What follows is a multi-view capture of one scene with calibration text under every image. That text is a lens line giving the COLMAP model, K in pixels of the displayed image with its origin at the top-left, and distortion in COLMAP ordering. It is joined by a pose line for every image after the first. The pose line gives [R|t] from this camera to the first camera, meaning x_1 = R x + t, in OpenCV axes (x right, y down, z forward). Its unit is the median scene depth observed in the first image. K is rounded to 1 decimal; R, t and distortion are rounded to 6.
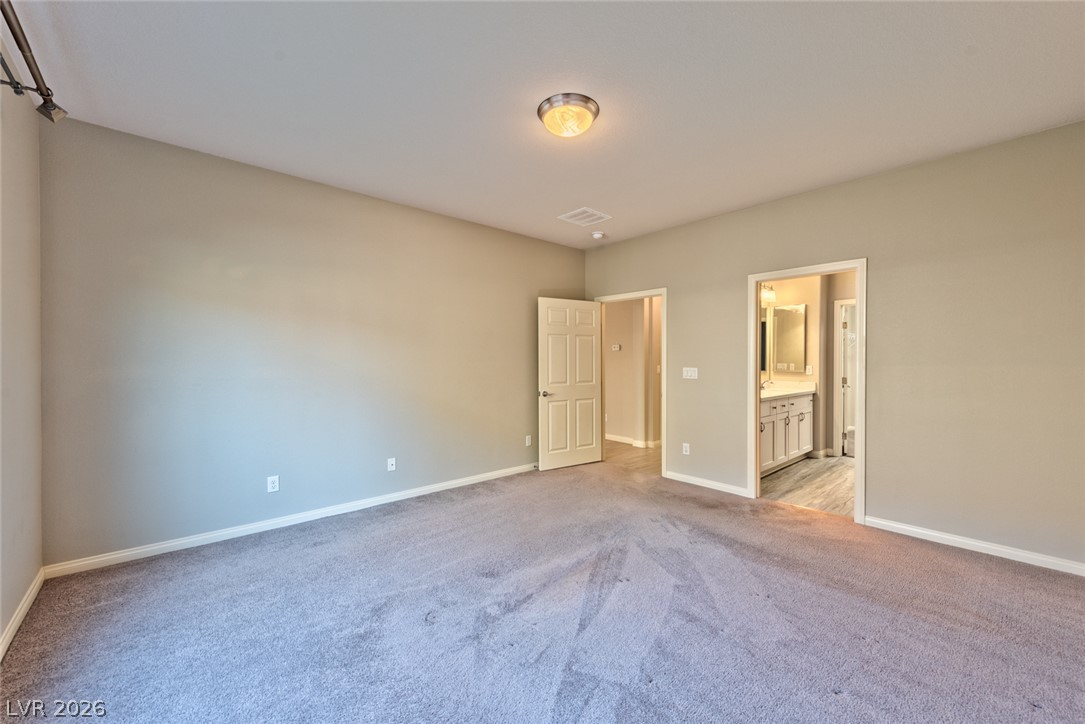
lens RADIAL K [[427.2, 0, 537.6], [0, 427.2, 363.6], [0, 0, 1]] dist [0.013323, -0.001993]
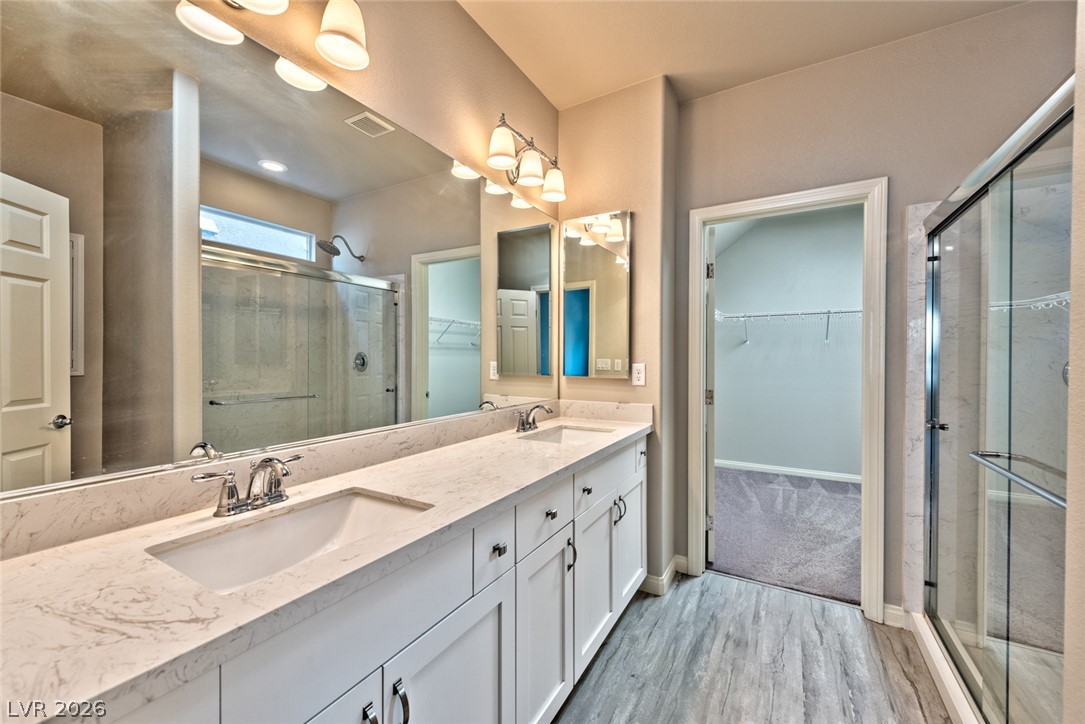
lens RADIAL K [[427.2, 0, 535.1], [0, 427.2, 367.4], [0, 0, 1]] dist [0.013323, -0.001993]
pose [[0.952370, -0.012533, 0.304687, 0.416493], [0.007607, 0.999821, 0.017351, 0.000998], [-0.304850, -0.014207, 0.952294, 0.645984]]
